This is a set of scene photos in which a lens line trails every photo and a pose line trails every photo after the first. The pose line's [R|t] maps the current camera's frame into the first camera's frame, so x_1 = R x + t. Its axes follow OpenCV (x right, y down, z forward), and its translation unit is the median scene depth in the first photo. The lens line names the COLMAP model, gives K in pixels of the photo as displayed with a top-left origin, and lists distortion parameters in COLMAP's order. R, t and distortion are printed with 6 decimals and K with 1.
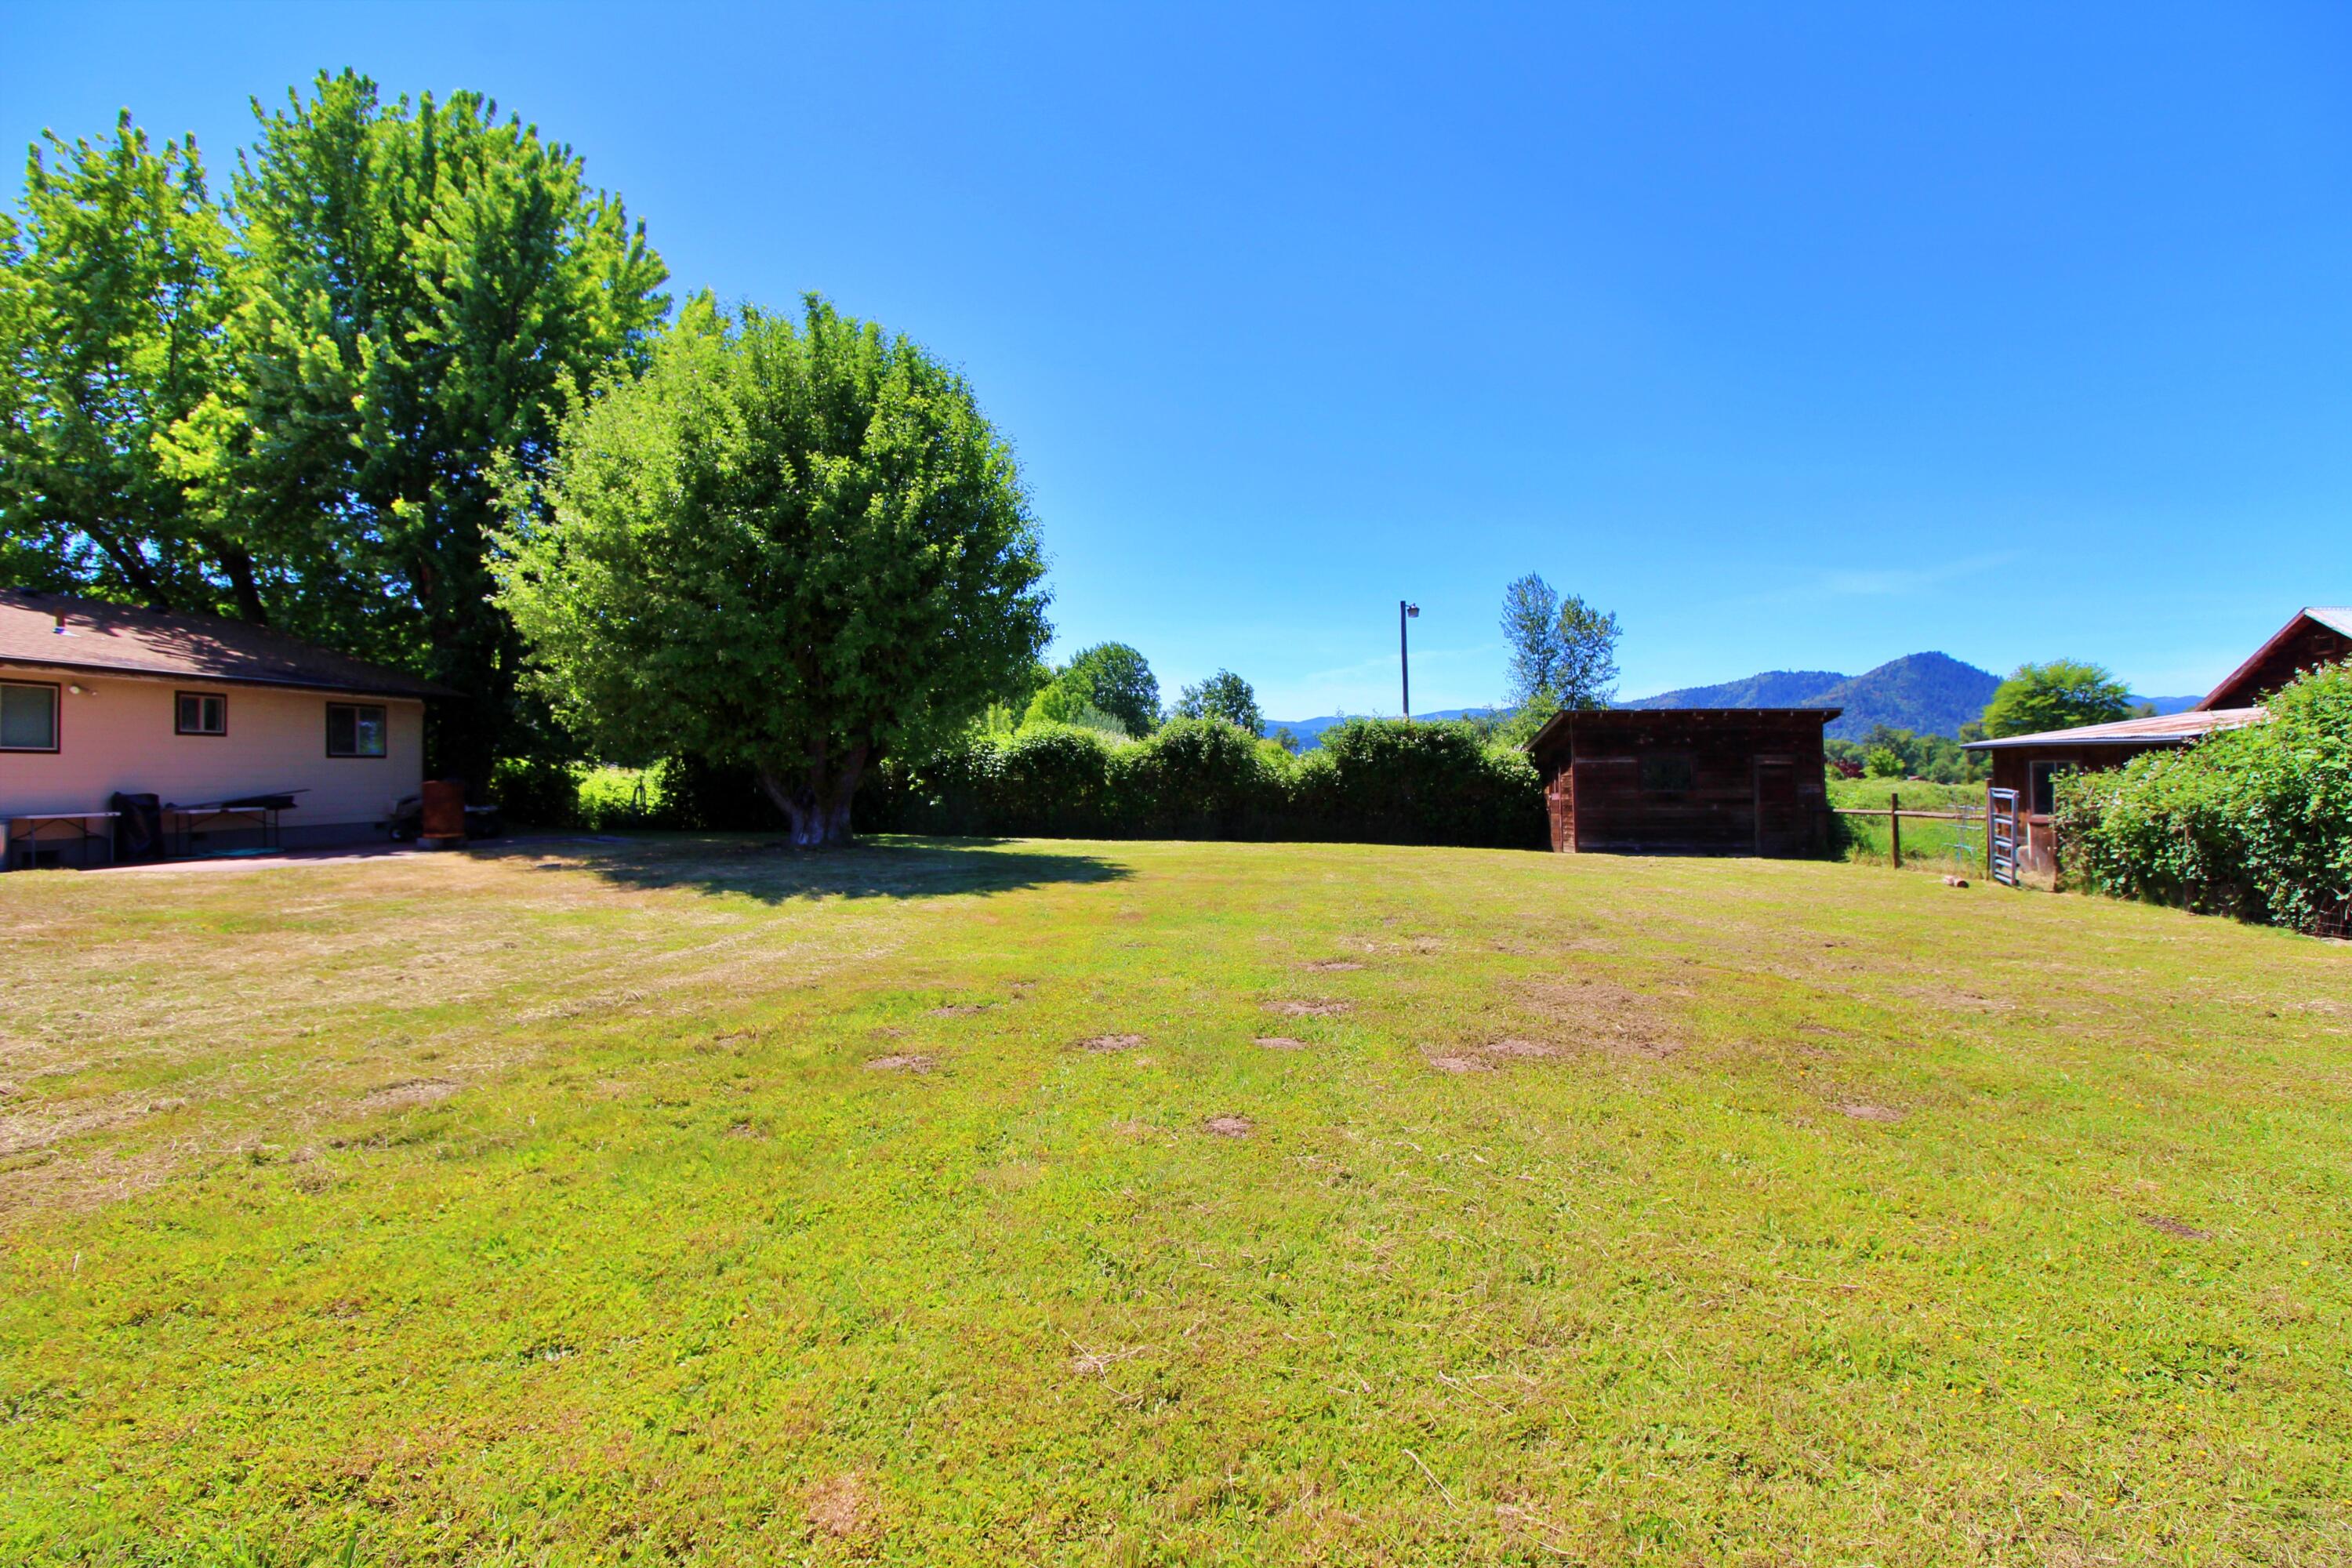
lens RADIAL K [[1079.9, 0, 1182.4], [0, 1079.9, 767.4], [0, 0, 1]] dist [-0.010370, -0.007114]
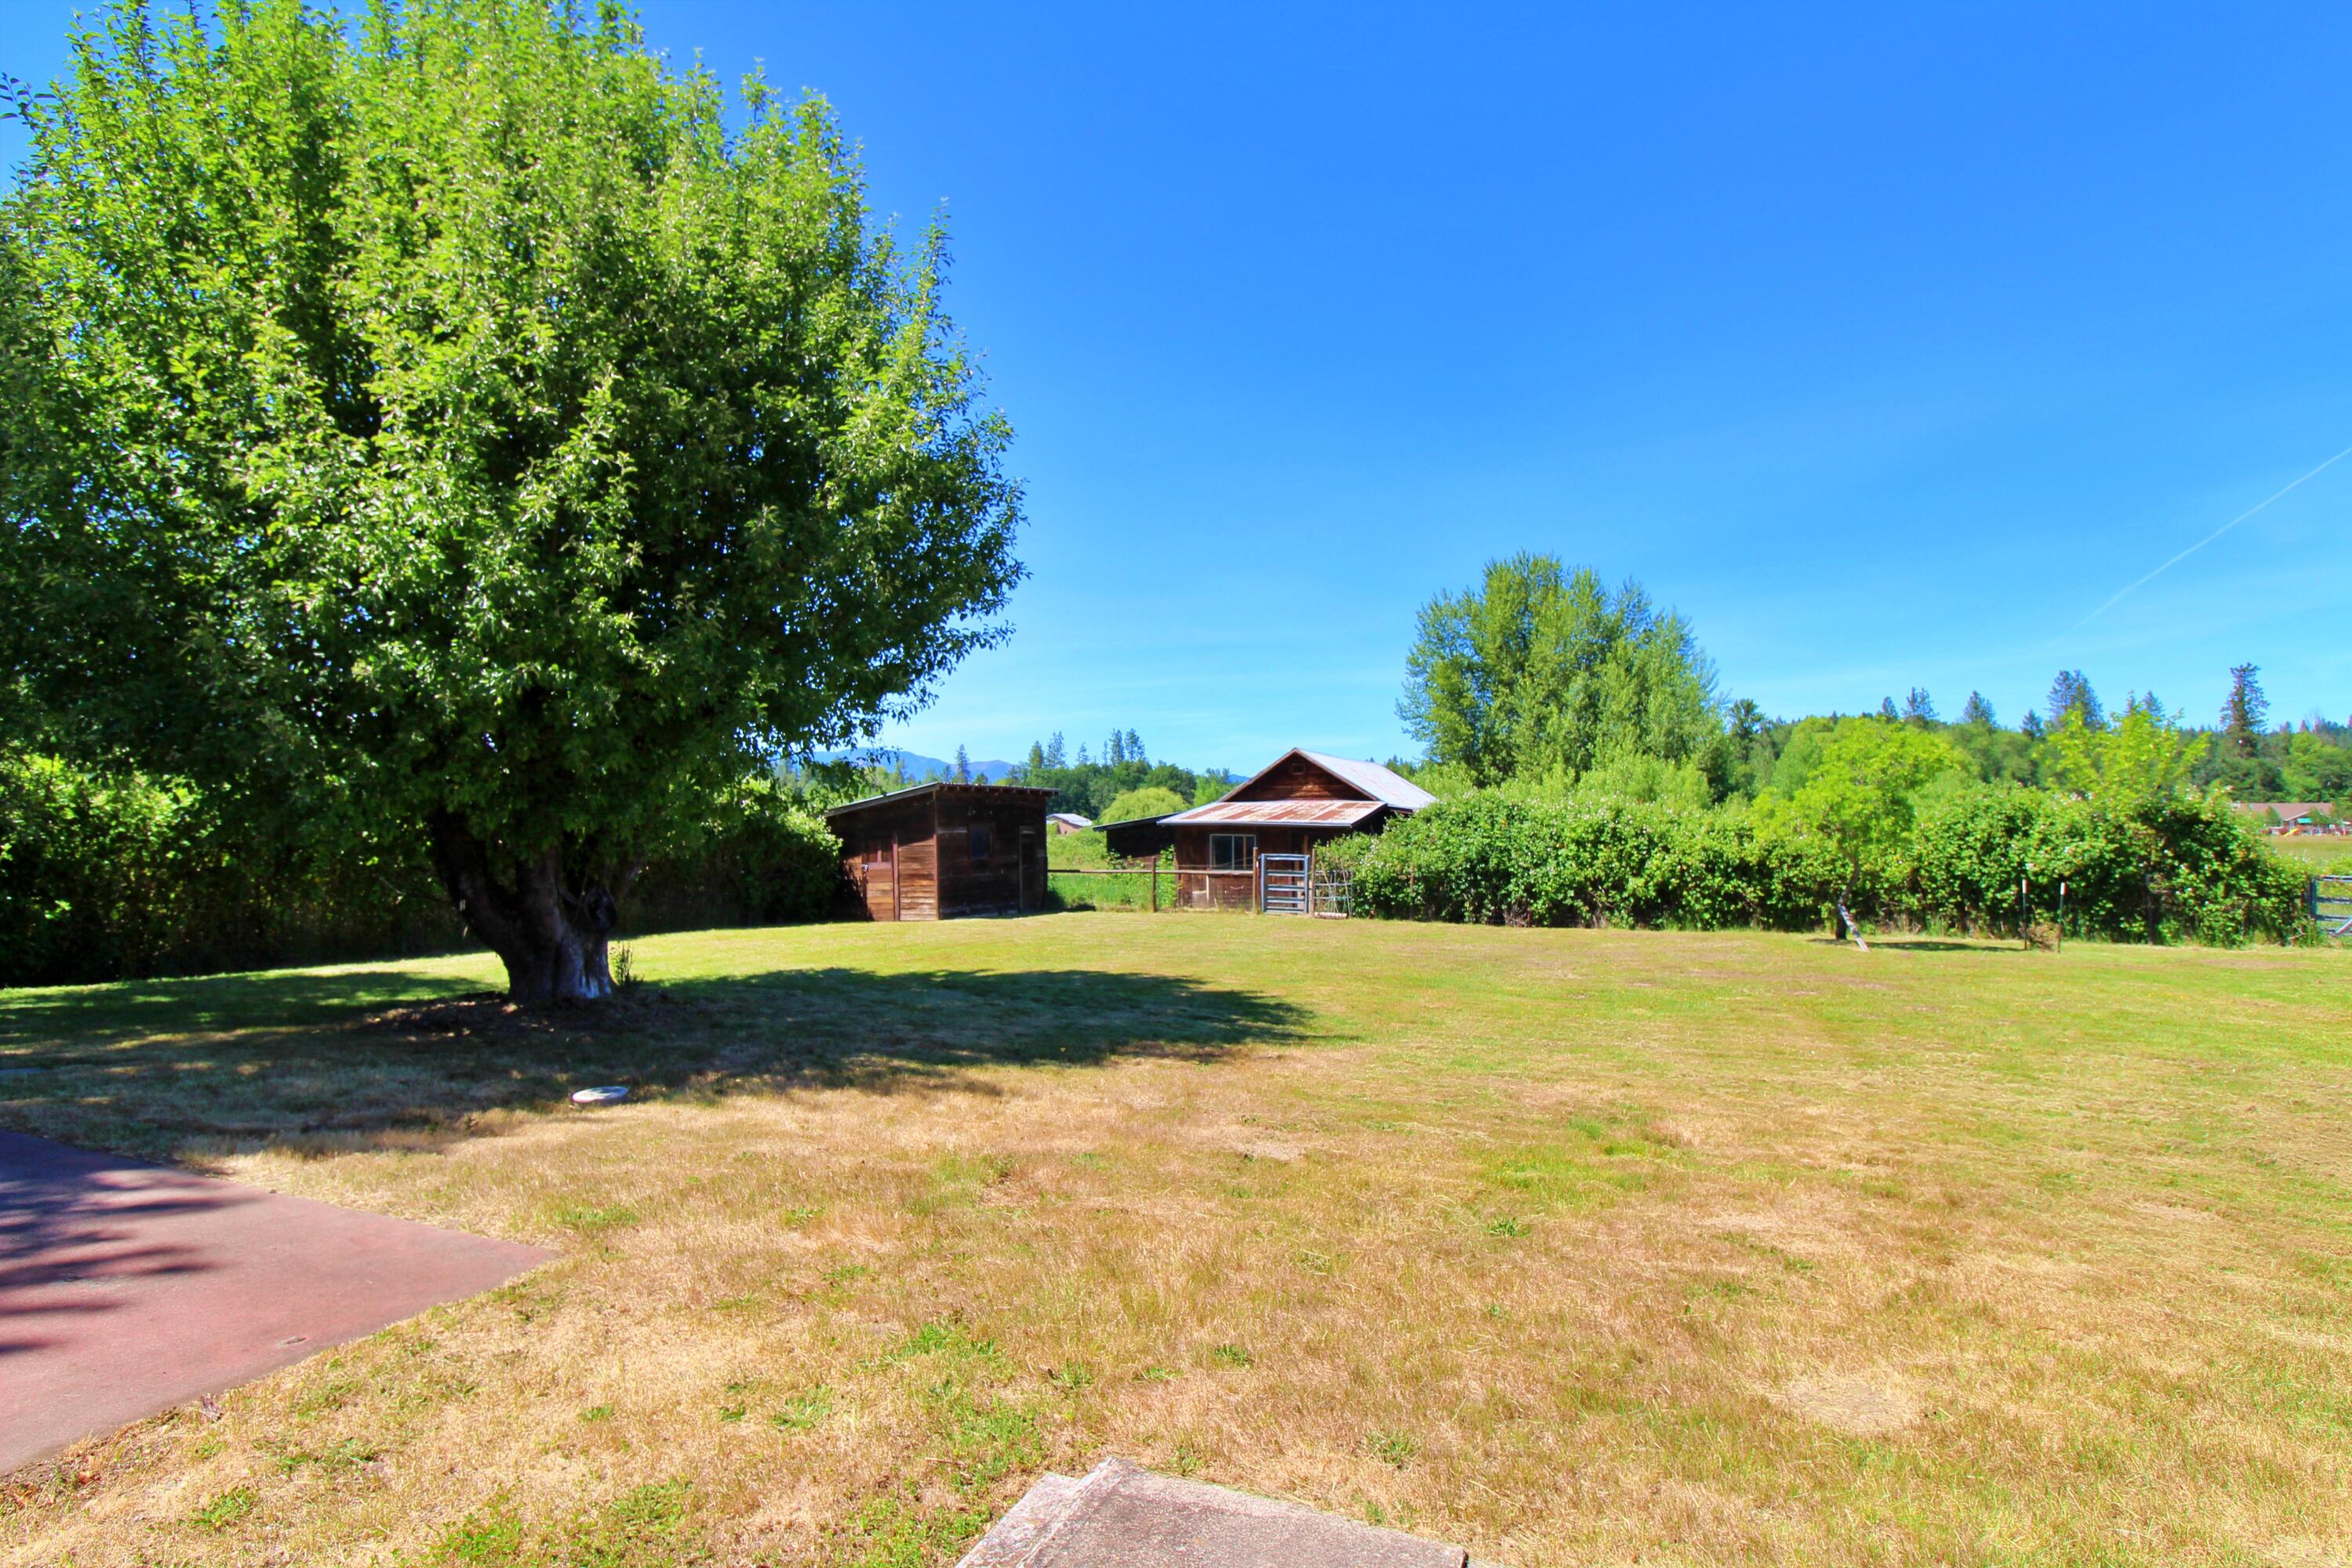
lens RADIAL K [[1205.7, 0, 1176.0], [0, 1205.7, 784.0], [0, 0, 1]] dist [-0.002828, -0.000799]
pose [[0.287304, 0.033297, 0.957261, -0.700568], [-0.013749, 0.999436, -0.030638, -0.019866], [-0.957741, -0.004359, 0.287599, 0.451733]]
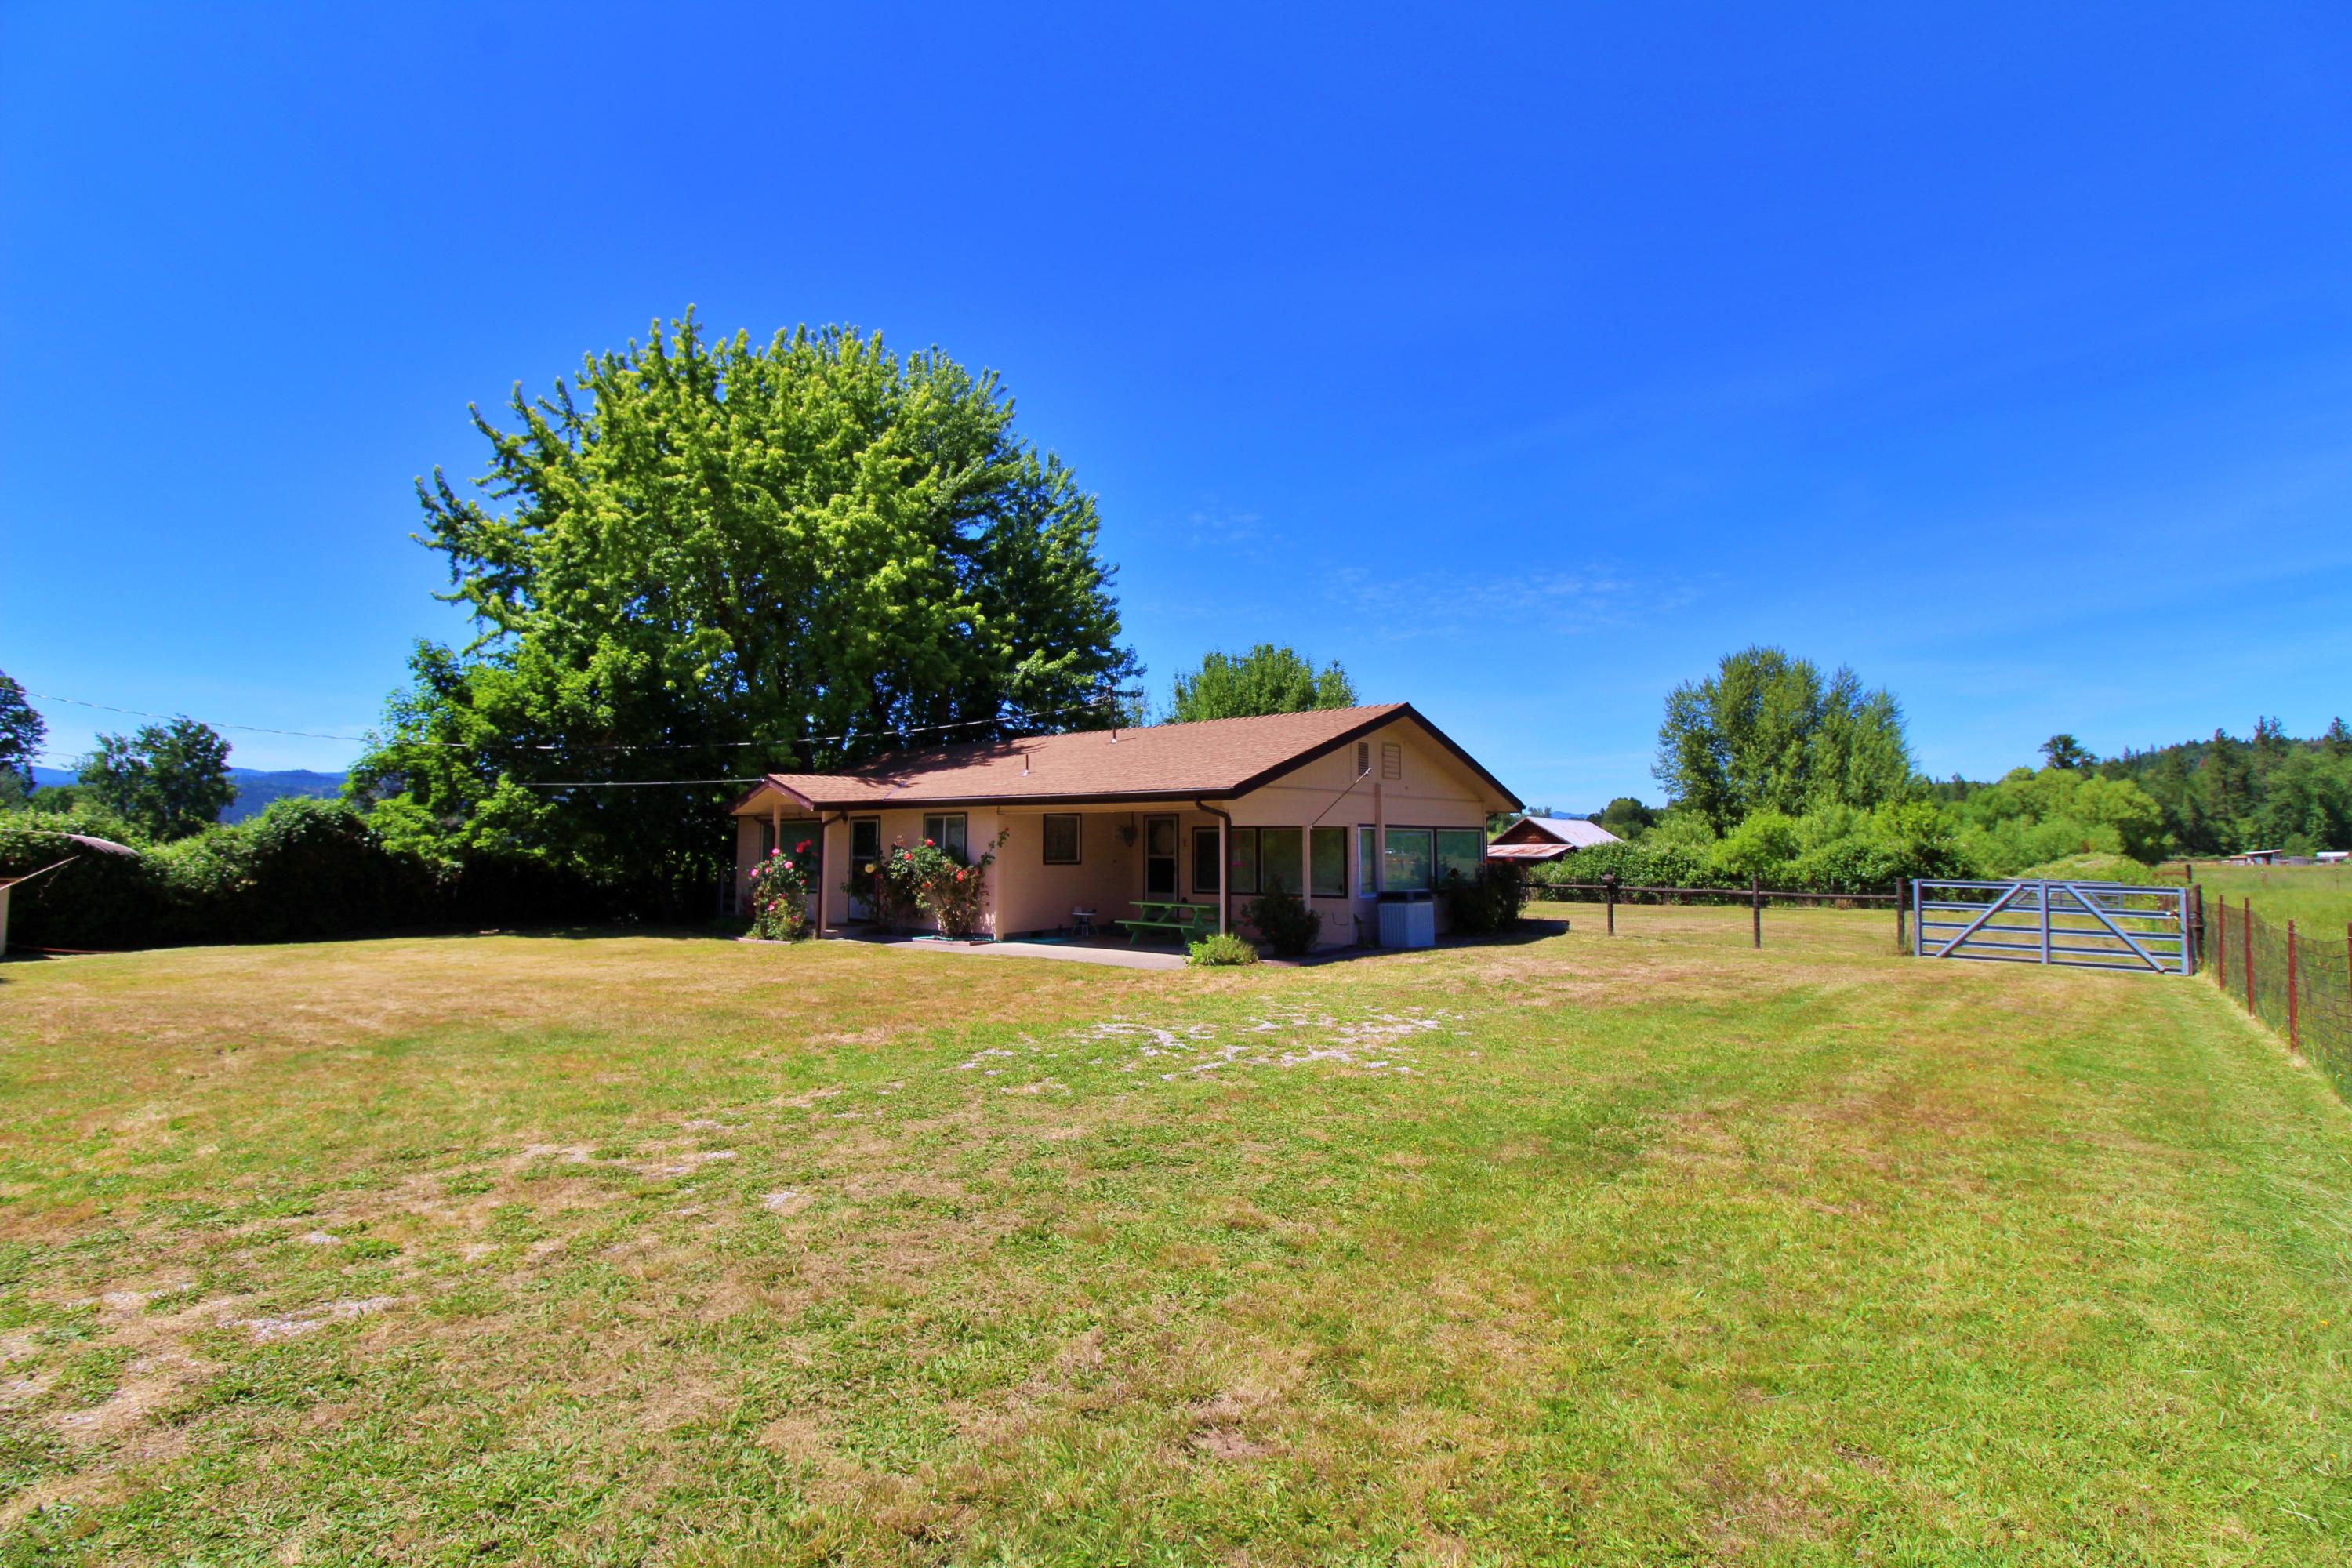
lens RADIAL K [[1079.9, 0, 1182.4], [0, 1079.9, 767.4], [0, 0, 1]] dist [-0.010370, -0.007114]
pose [[0.547736, 0.071028, 0.833631, -1.865358], [-0.009564, 0.996856, -0.078651, -0.019733], [-0.836596, 0.035107, 0.546694, 0.001691]]
